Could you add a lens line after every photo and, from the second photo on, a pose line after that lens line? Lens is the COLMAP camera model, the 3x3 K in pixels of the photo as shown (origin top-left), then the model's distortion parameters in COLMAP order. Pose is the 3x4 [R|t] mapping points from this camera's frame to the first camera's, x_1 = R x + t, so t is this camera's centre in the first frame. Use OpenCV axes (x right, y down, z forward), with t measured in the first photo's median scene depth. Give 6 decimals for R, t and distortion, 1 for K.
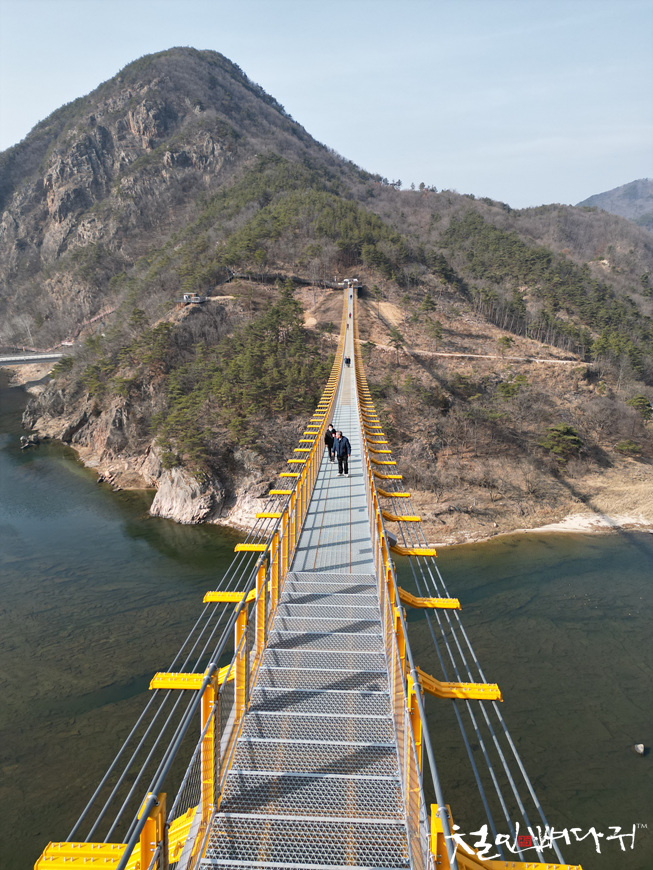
lens RADIAL K [[602.4, 0, 324.6], [0, 602.4, 434.8], [0, 0, 1]] dist [0.079522, -0.066222]
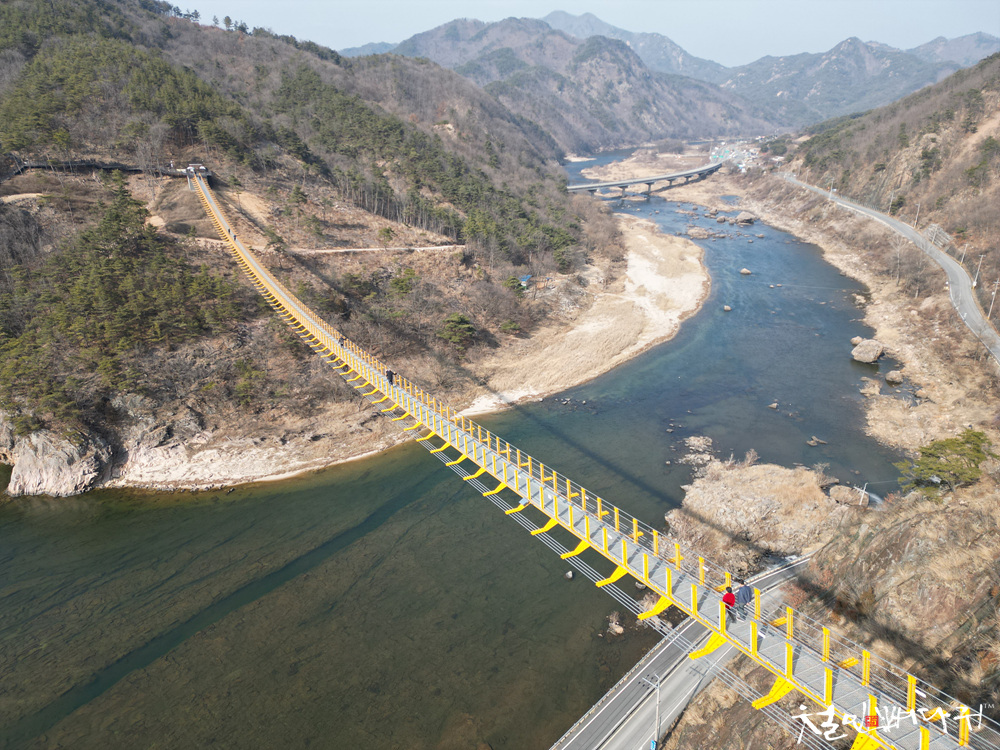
lens RADIAL K [[692.4, 0, 496.1], [0, 692.4, 371.9], [0, 0, 1]] dist [0.079522, -0.066222]
pose [[0.879150, -0.168484, 0.445768, -0.076329], [0.127302, 0.984453, 0.121020, -0.041426], [-0.459227, -0.049647, 0.886930, -0.079981]]
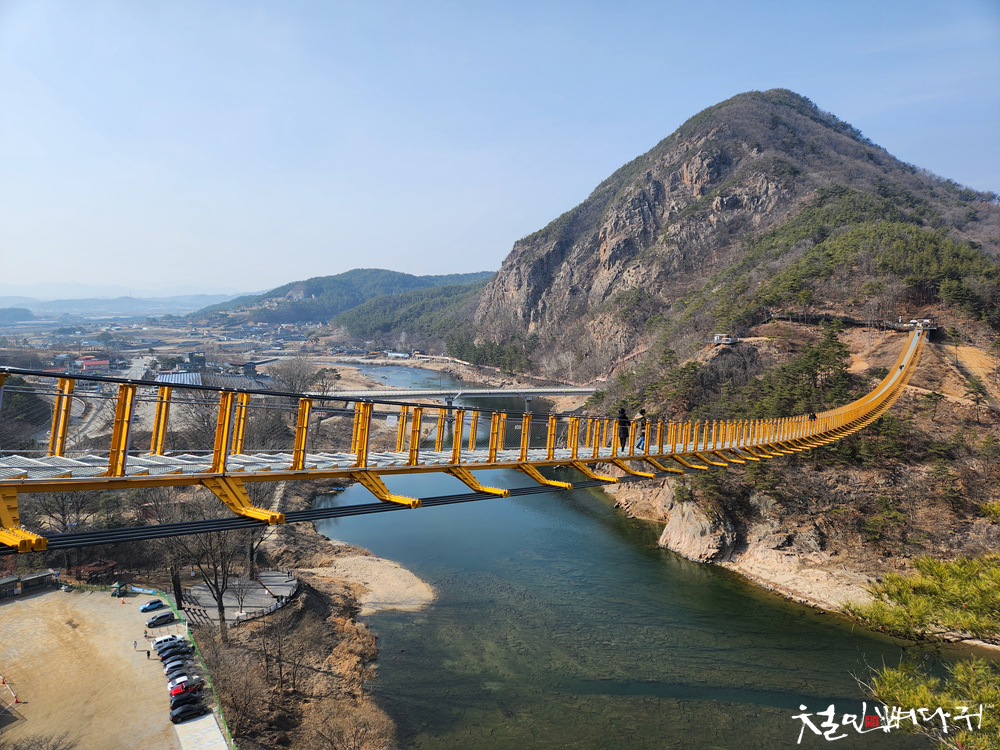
lens RADIAL K [[662.7, 0, 497.9], [0, 662.7, 367.9], [0, 0, 1]] dist [0.075367, -0.042865]
pose [[0.851880, 0.040877, -0.522140, 0.039457], [-0.131432, 0.981732, -0.137577, 0.019694], [0.506978, 0.185825, 0.841691, -0.097366]]
